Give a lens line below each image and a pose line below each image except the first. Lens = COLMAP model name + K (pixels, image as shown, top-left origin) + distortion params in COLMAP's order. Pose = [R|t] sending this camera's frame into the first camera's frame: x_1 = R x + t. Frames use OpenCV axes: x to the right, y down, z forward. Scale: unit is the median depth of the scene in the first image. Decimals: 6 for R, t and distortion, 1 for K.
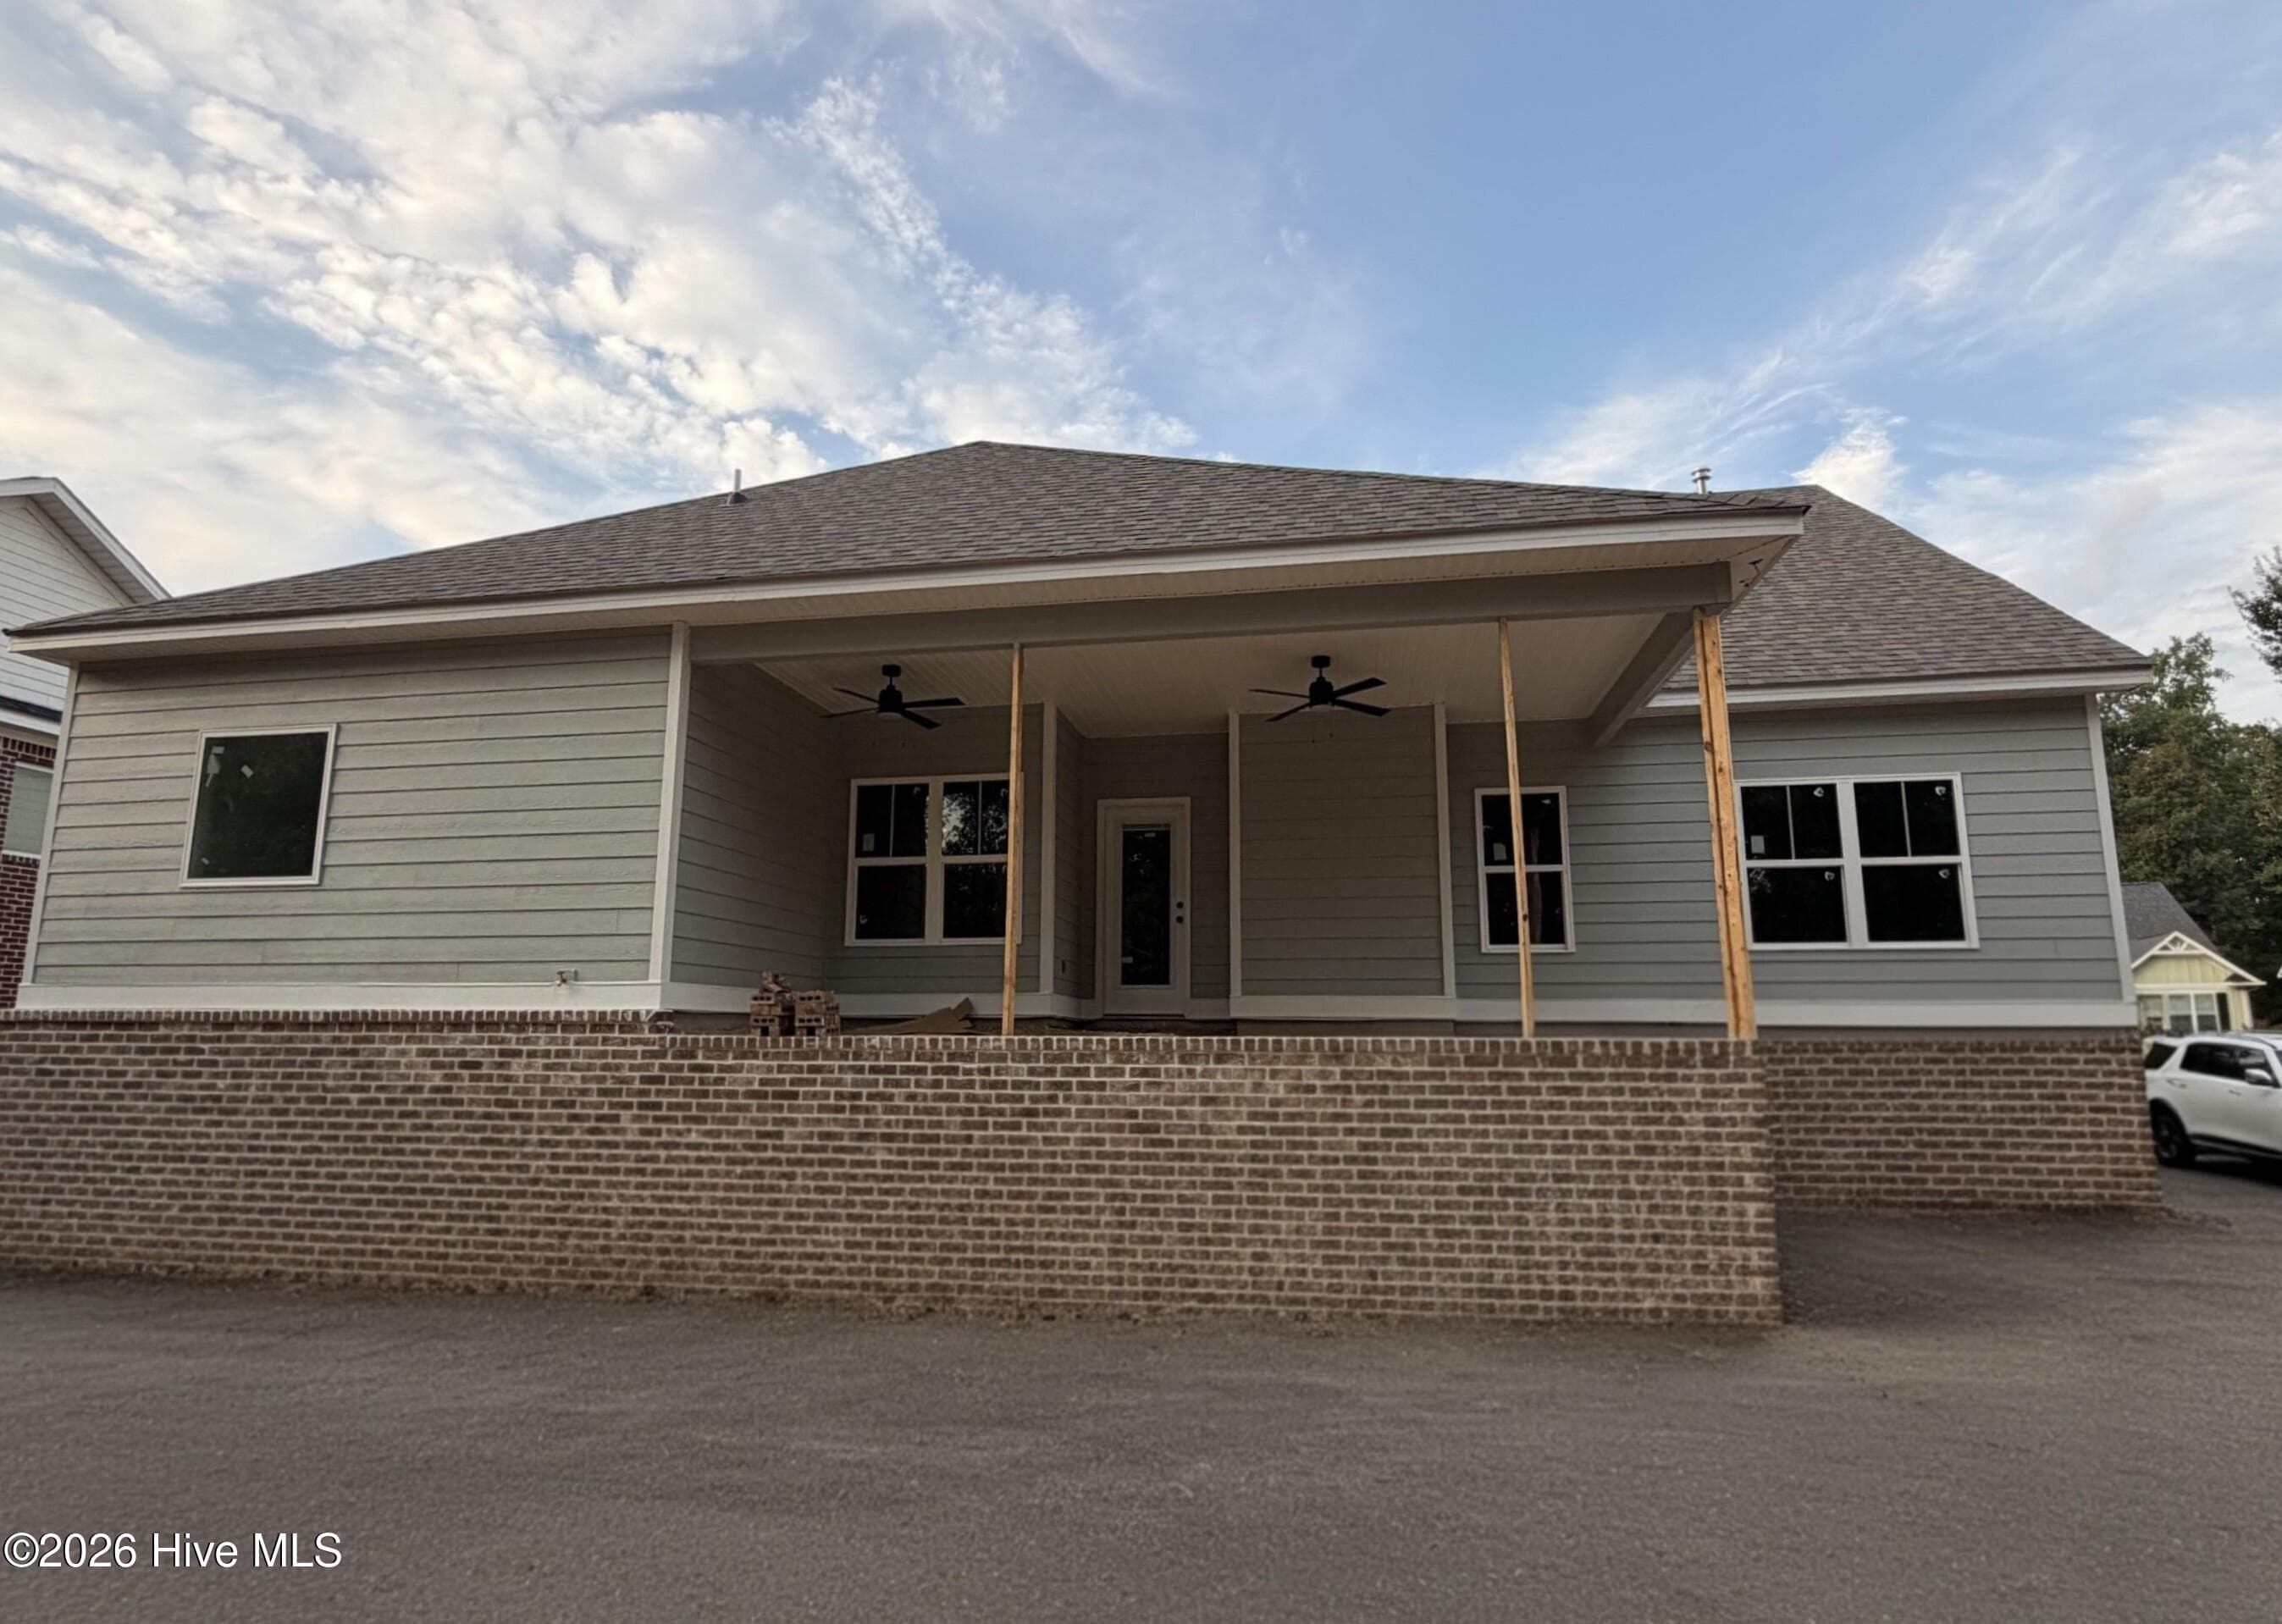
lens RADIAL K [[1156.0, 0, 1139.9], [0, 1156.0, 864.6], [0, 0, 1]] dist [-0.000733, -0.000120]
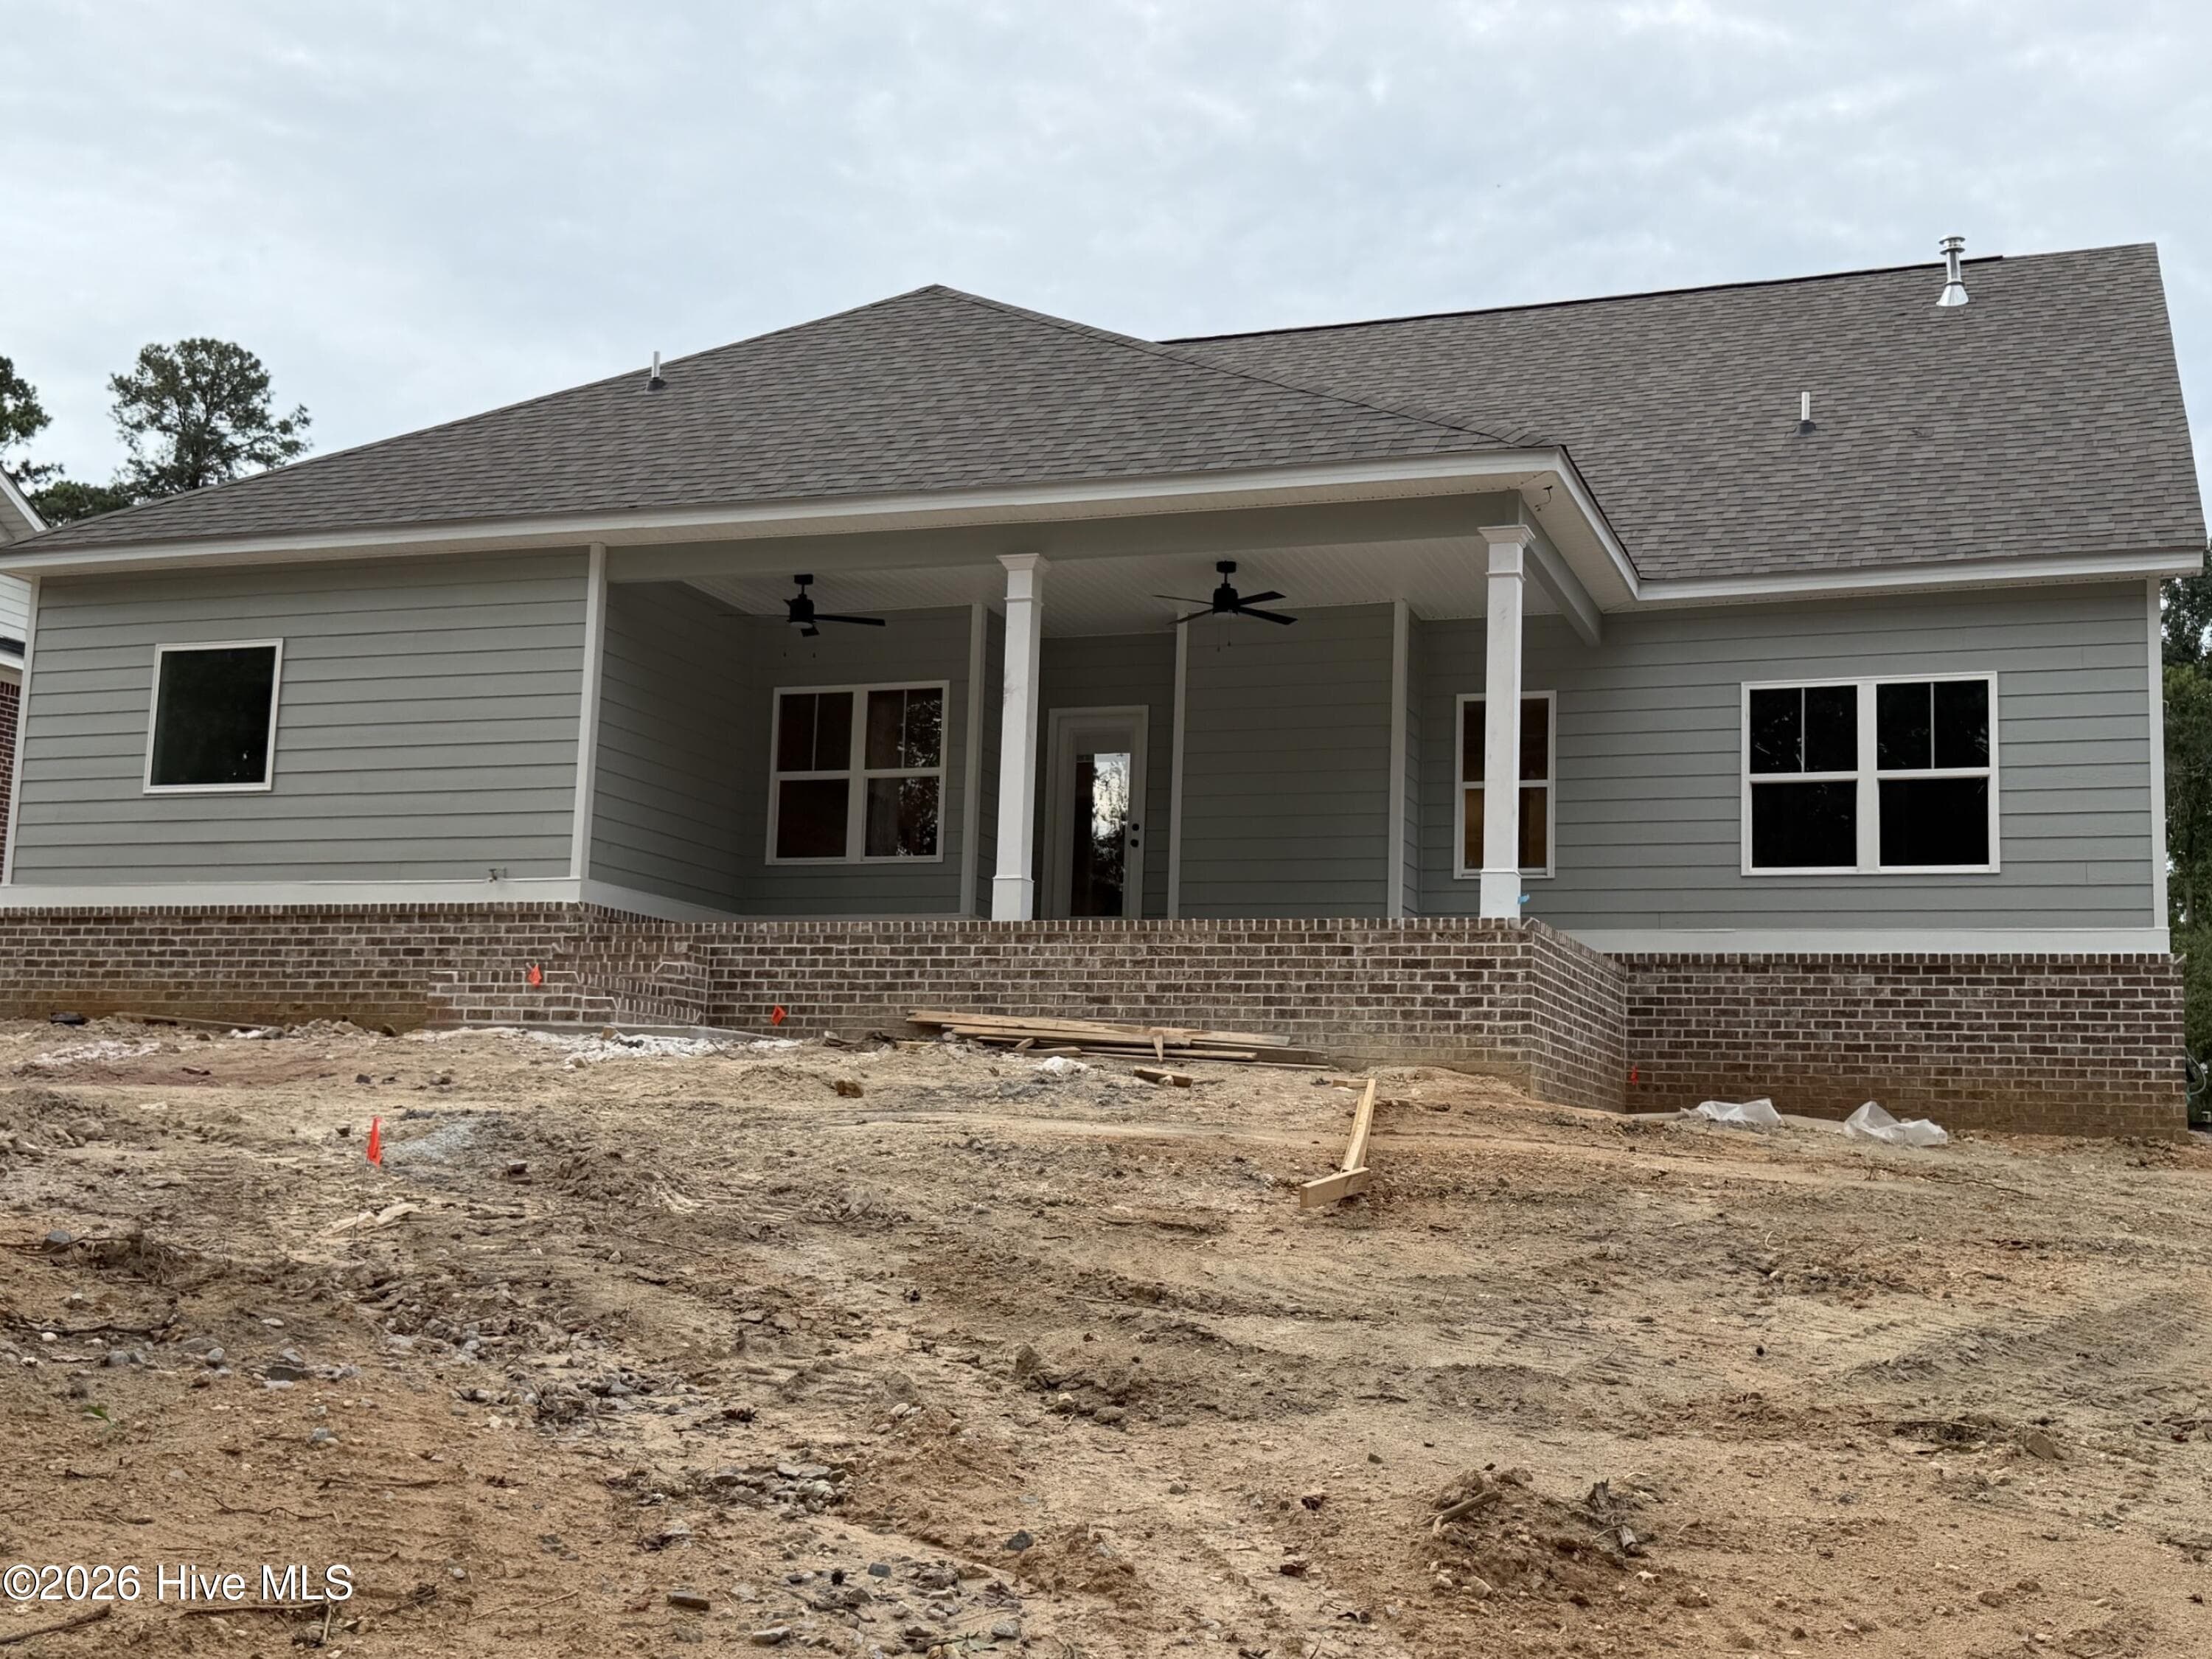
lens RADIAL K [[2461.6, 0, 1099.0], [0, 2461.6, 852.3], [0, 0, 1]] dist [0.217410, -0.535143]
pose [[0.983868, 0.006561, -0.178774, 0.459918], [-0.005274, 0.999957, 0.007676, 0.053250], [0.178817, -0.006609, 0.983860, -1.151812]]
